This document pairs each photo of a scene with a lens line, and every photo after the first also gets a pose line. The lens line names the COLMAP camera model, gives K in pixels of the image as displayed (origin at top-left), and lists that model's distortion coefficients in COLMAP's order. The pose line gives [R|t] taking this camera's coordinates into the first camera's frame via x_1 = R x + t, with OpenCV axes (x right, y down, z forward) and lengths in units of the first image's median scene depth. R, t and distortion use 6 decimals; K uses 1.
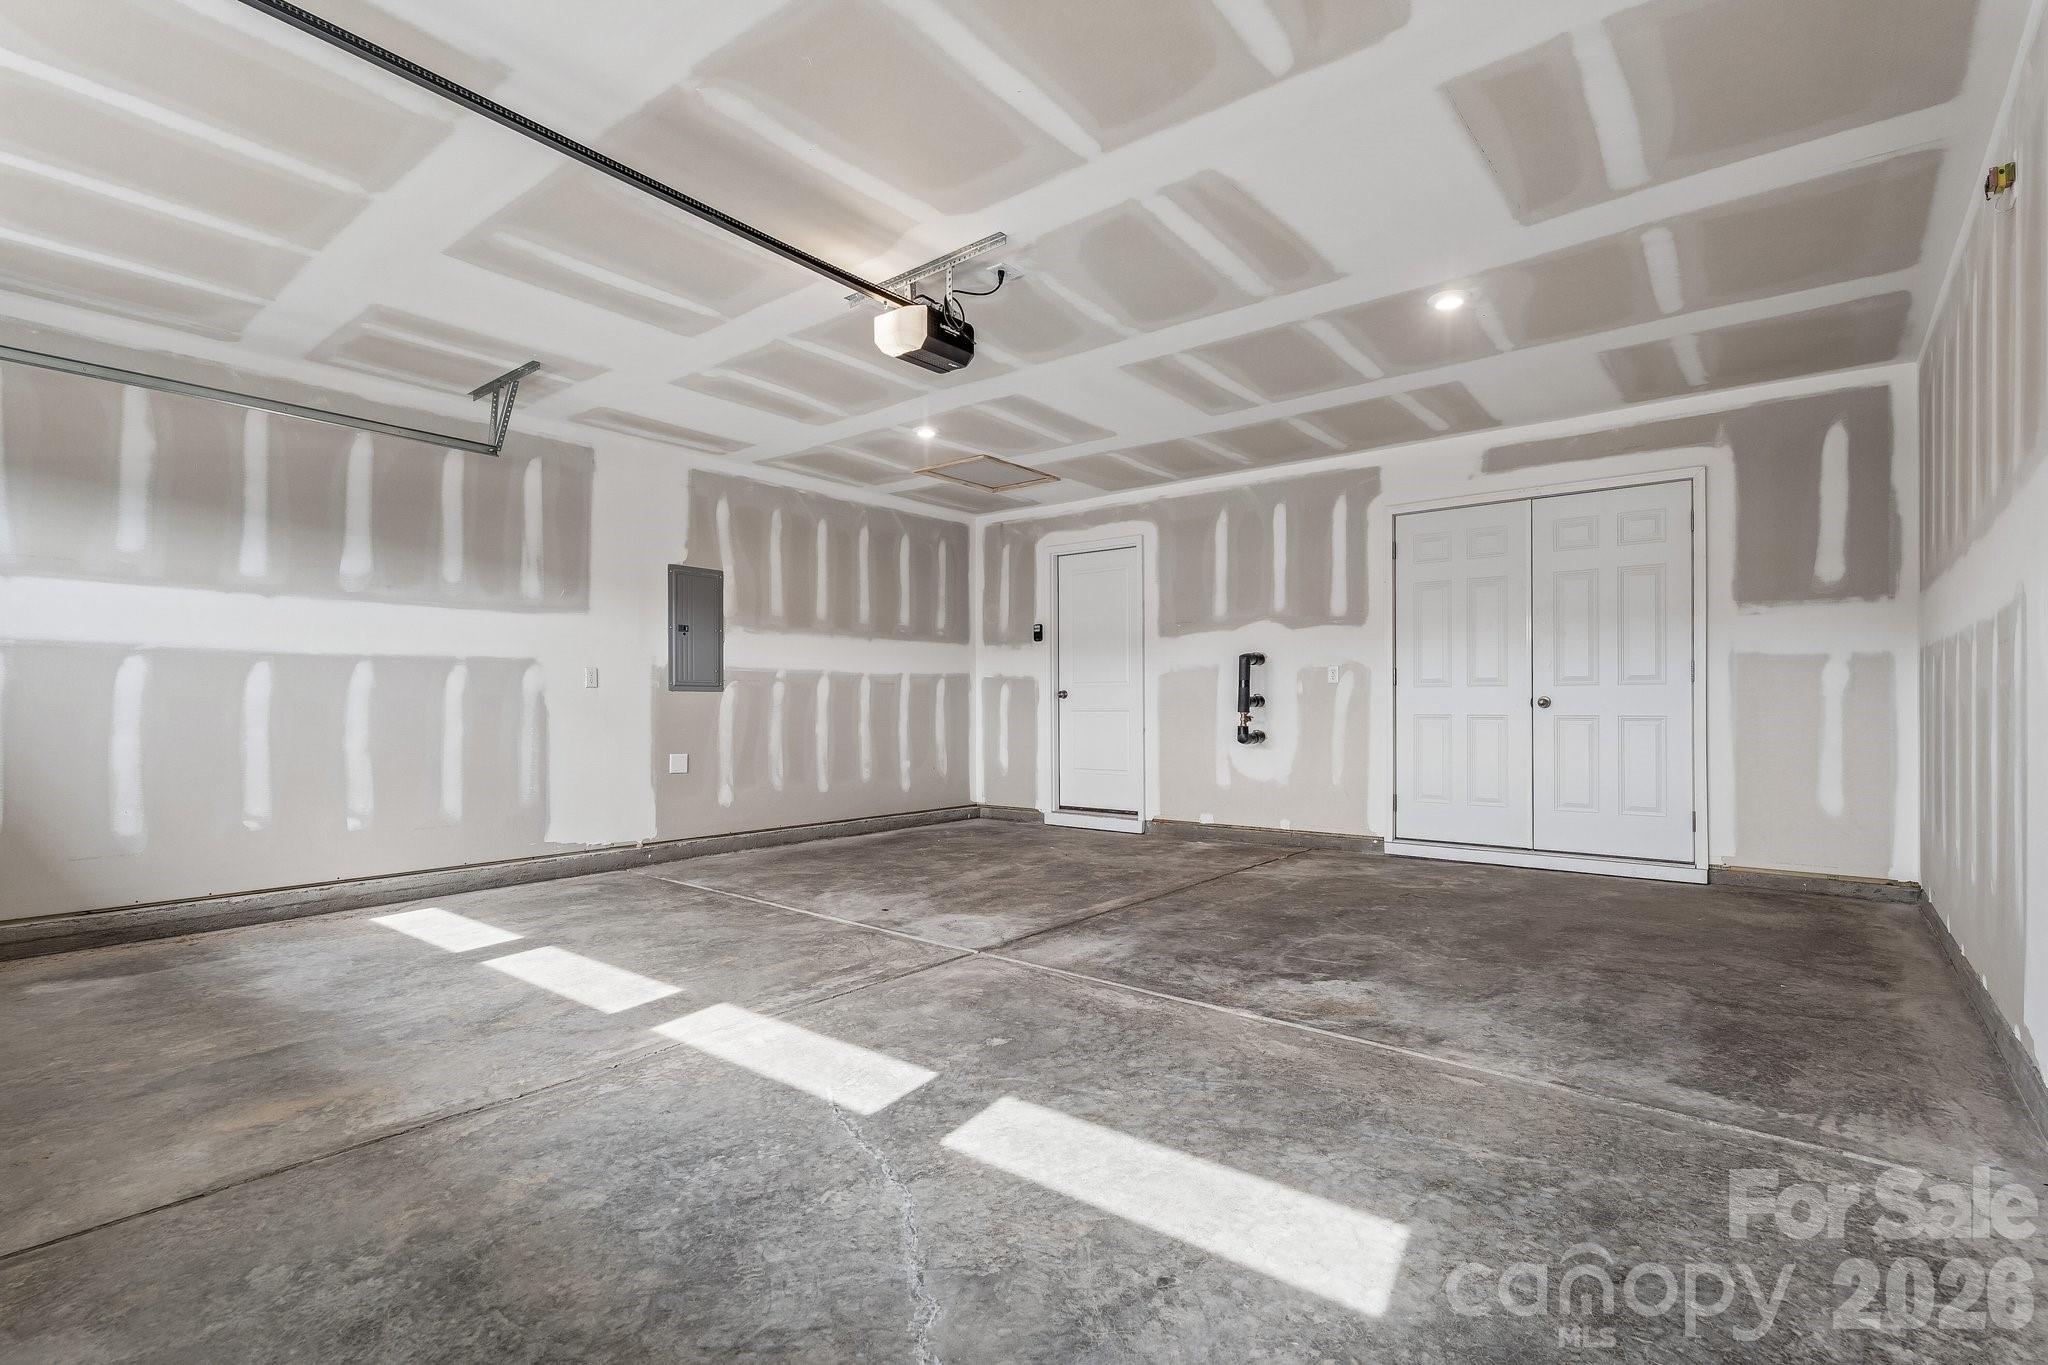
lens RADIAL K [[959.8, 0, 1022.0], [0, 959.8, 694.1], [0, 0, 1]] dist [0.003561, 0.001022]
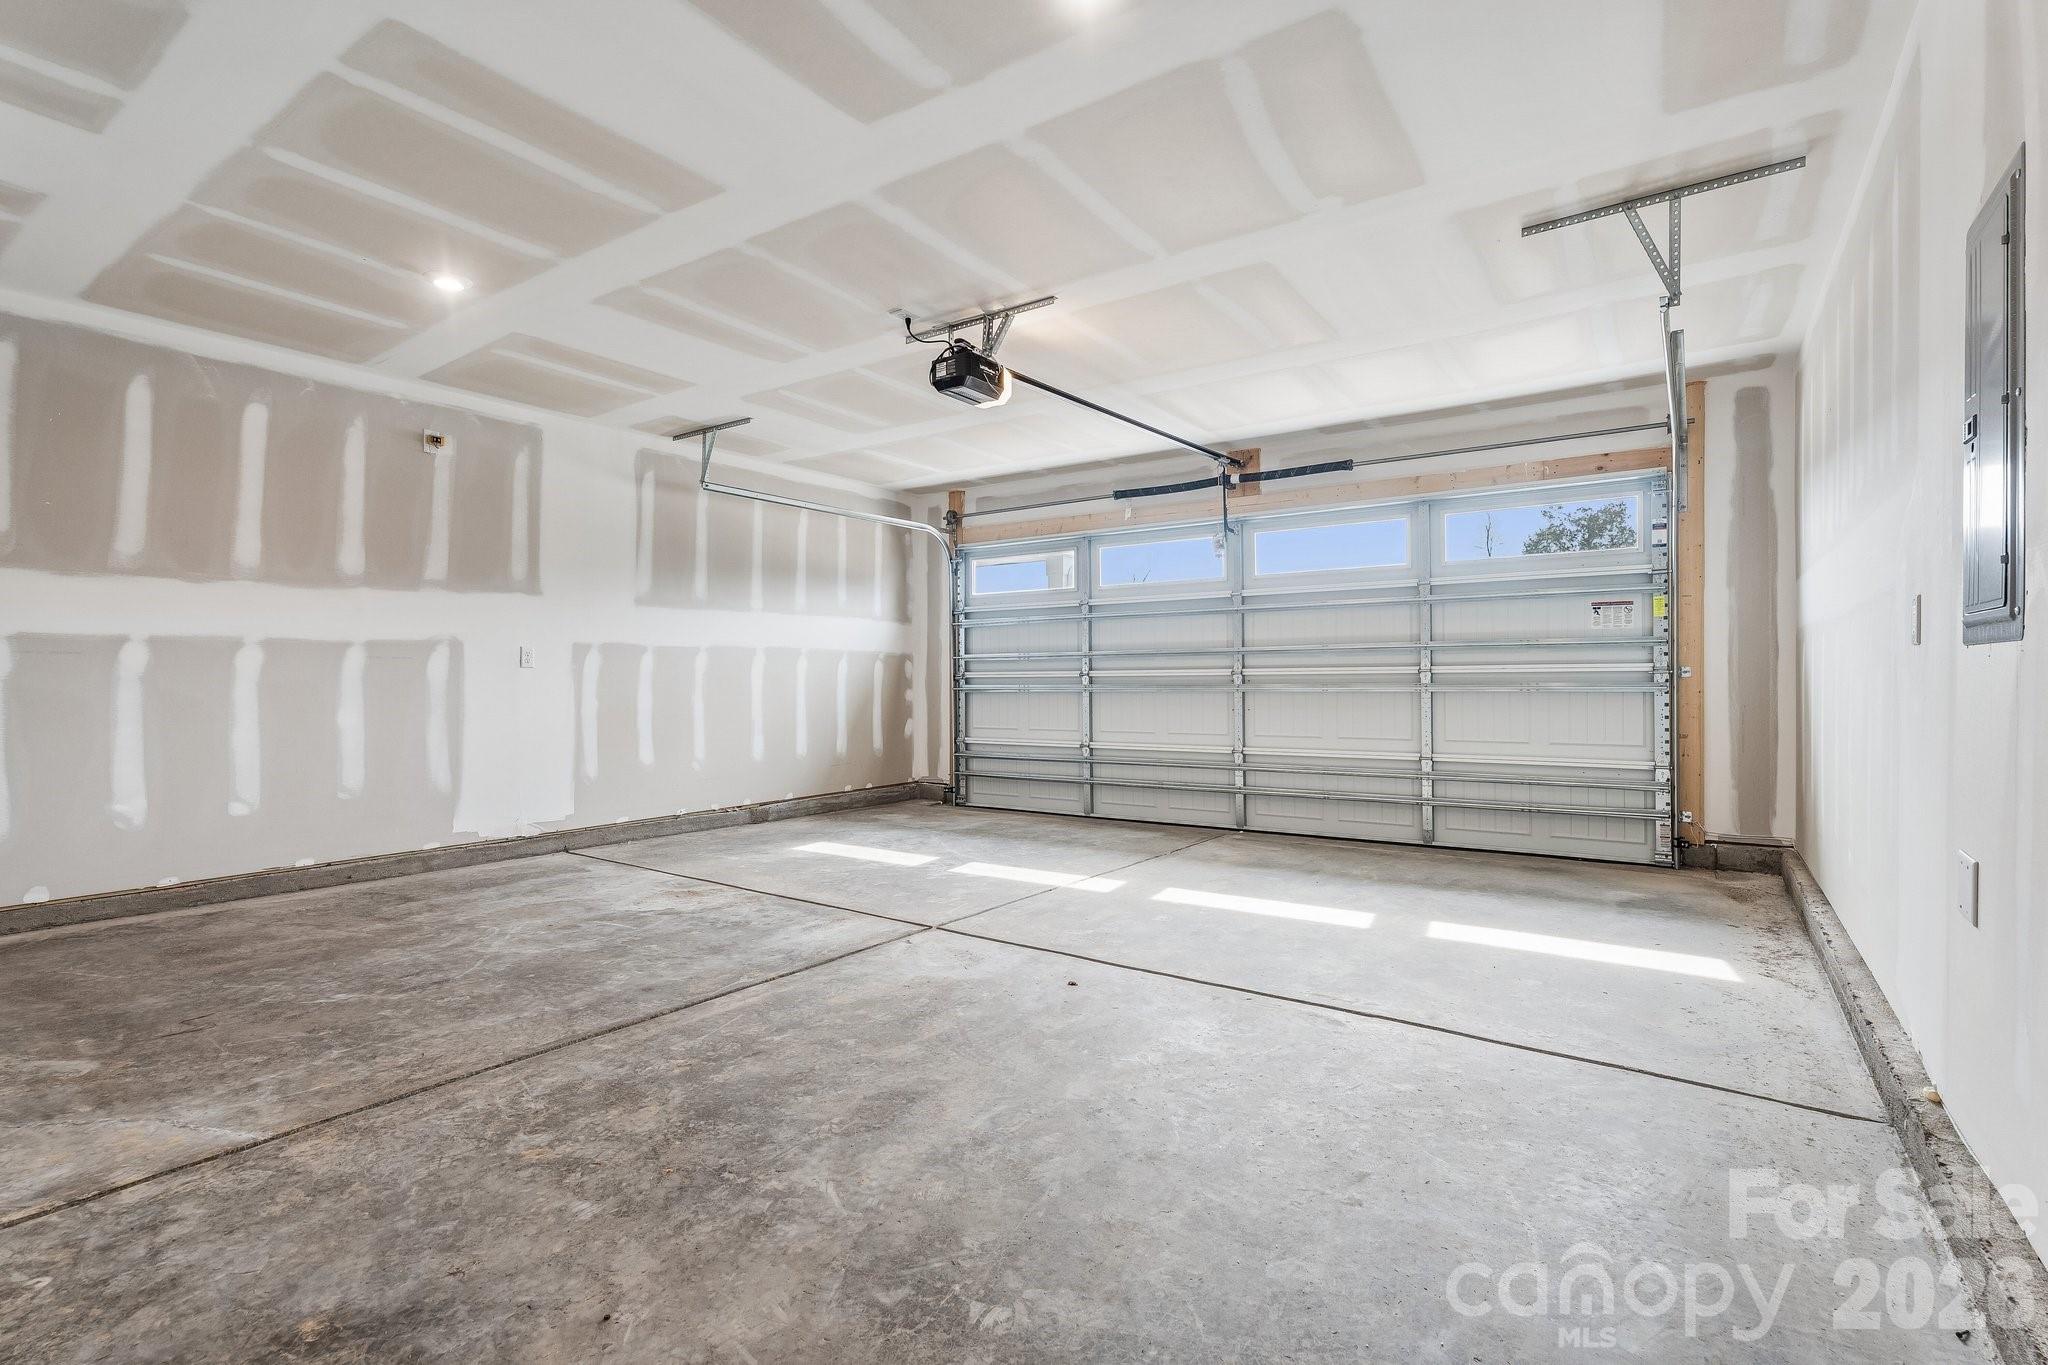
lens RADIAL K [[959.8, 0, 1026.5], [0, 959.8, 681.7], [0, 0, 1]] dist [0.003561, 0.001022]
pose [[-0.997413, 0.005798, -0.071643, -0.066572], [0.006311, 0.999956, -0.006940, 0.010074], [0.071600, -0.007374, -0.997406, 1.833198]]
